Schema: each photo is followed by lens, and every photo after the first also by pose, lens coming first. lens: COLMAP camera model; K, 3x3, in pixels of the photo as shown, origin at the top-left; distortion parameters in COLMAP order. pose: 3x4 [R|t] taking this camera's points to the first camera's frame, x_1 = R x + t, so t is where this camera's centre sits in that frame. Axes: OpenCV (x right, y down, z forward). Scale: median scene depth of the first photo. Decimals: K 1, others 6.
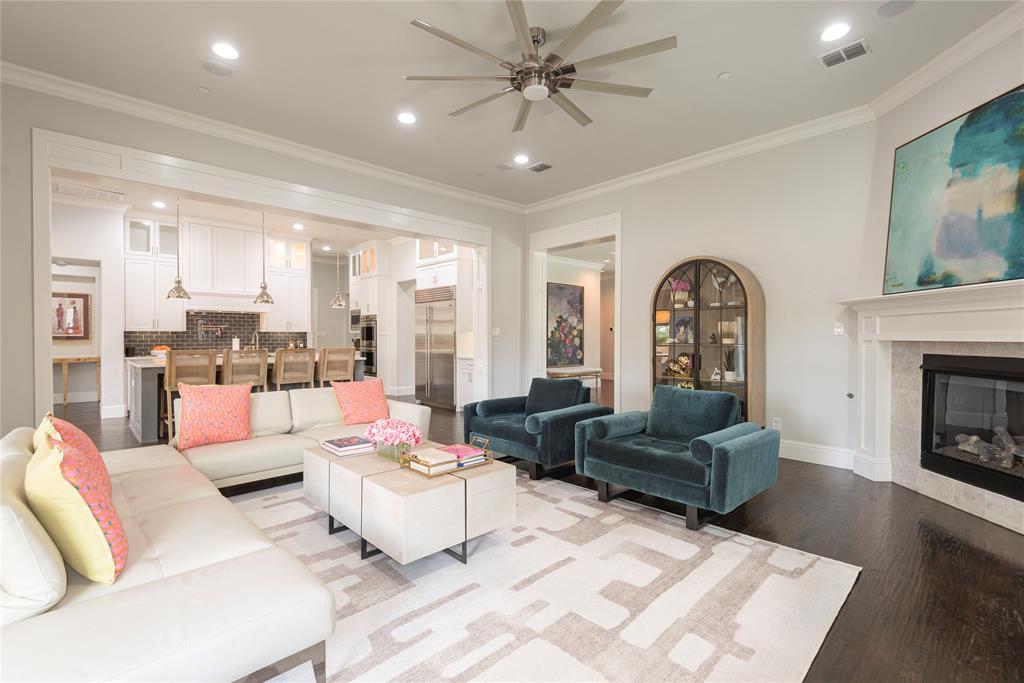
lens RADIAL K [[461.1, 0, 509.0], [0, 461.1, 338.4], [0, 0, 1]] dist [0.014879, -0.010133]
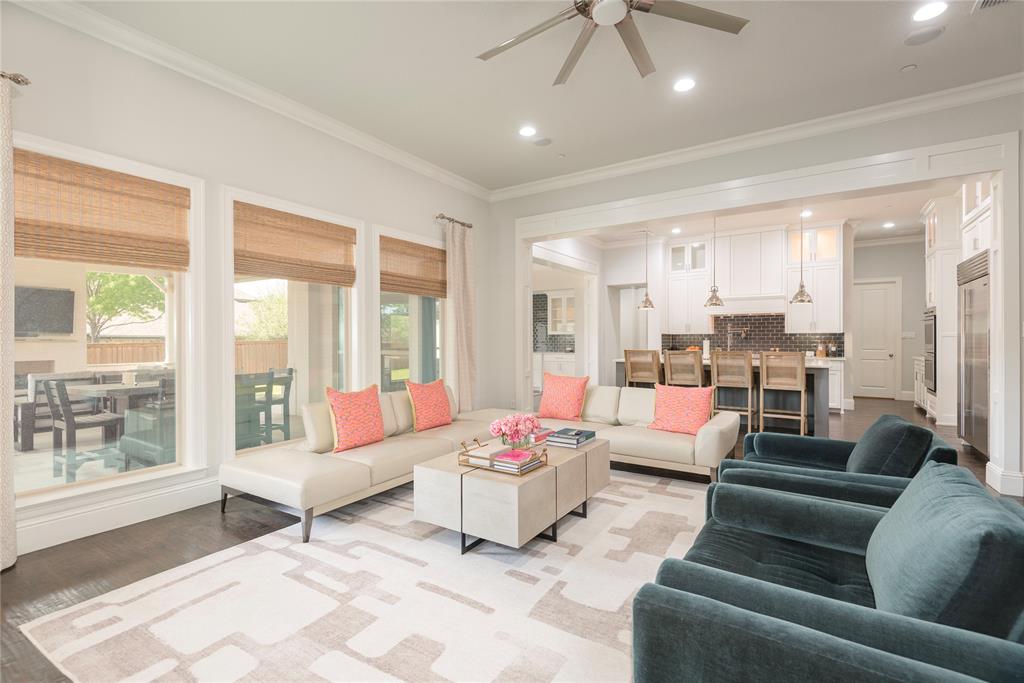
lens RADIAL K [[461.1, 0, 516.2], [0, 461.1, 339.8], [0, 0, 1]] dist [0.014879, -0.010133]
pose [[0.235887, 0.001734, -0.971779, 0.370183], [-0.002792, 0.999995, 0.001107, -0.001228], [0.971776, 0.002452, 0.235891, 0.335749]]
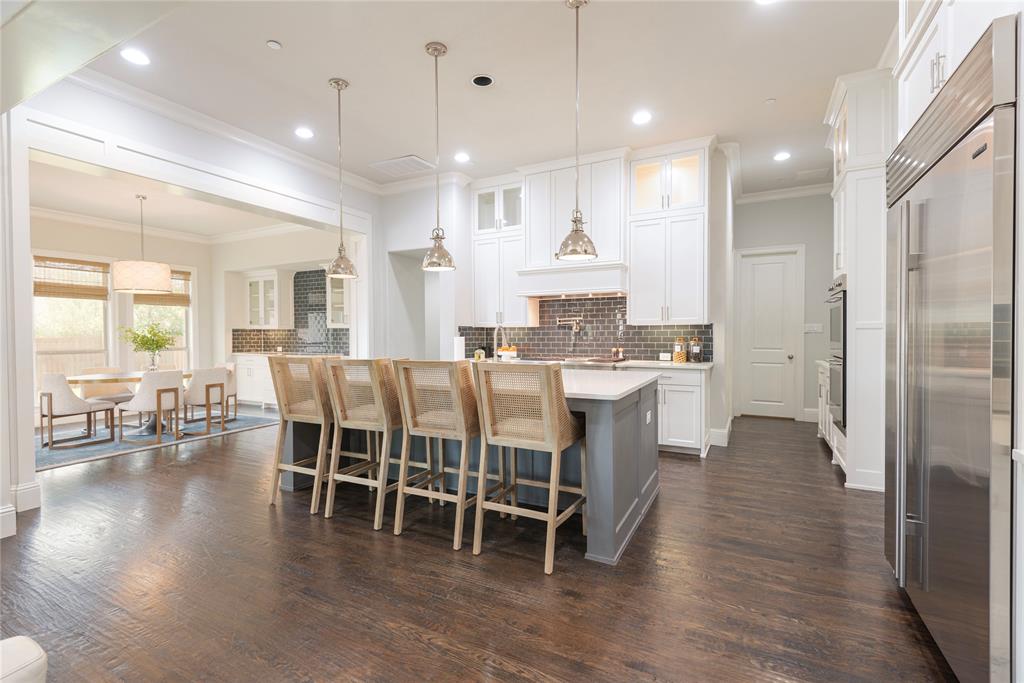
lens RADIAL K [[461.1, 0, 508.9], [0, 461.1, 338.7], [0, 0, 1]] dist [0.014879, -0.010133]
pose [[0.325591, 0.008406, -0.945473, -0.015859], [-0.001136, 0.999963, 0.008499, -0.002367], [0.945510, -0.001693, 0.325589, 0.921672]]
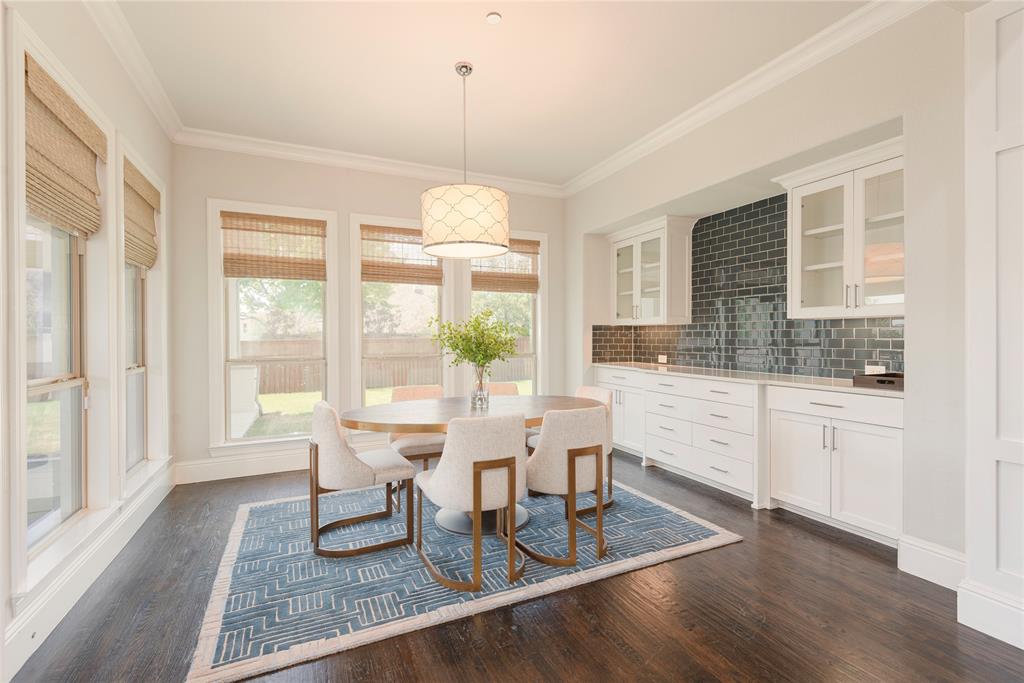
lens RADIAL K [[461.1, 0, 514.4], [0, 461.1, 336.6], [0, 0, 1]] dist [0.014879, -0.010133]
pose [[-0.314492, 0.000255, -0.949260, -0.691721], [-0.002508, 0.999996, 0.001100, 0.001493], [0.949257, 0.002726, -0.314490, 0.732060]]
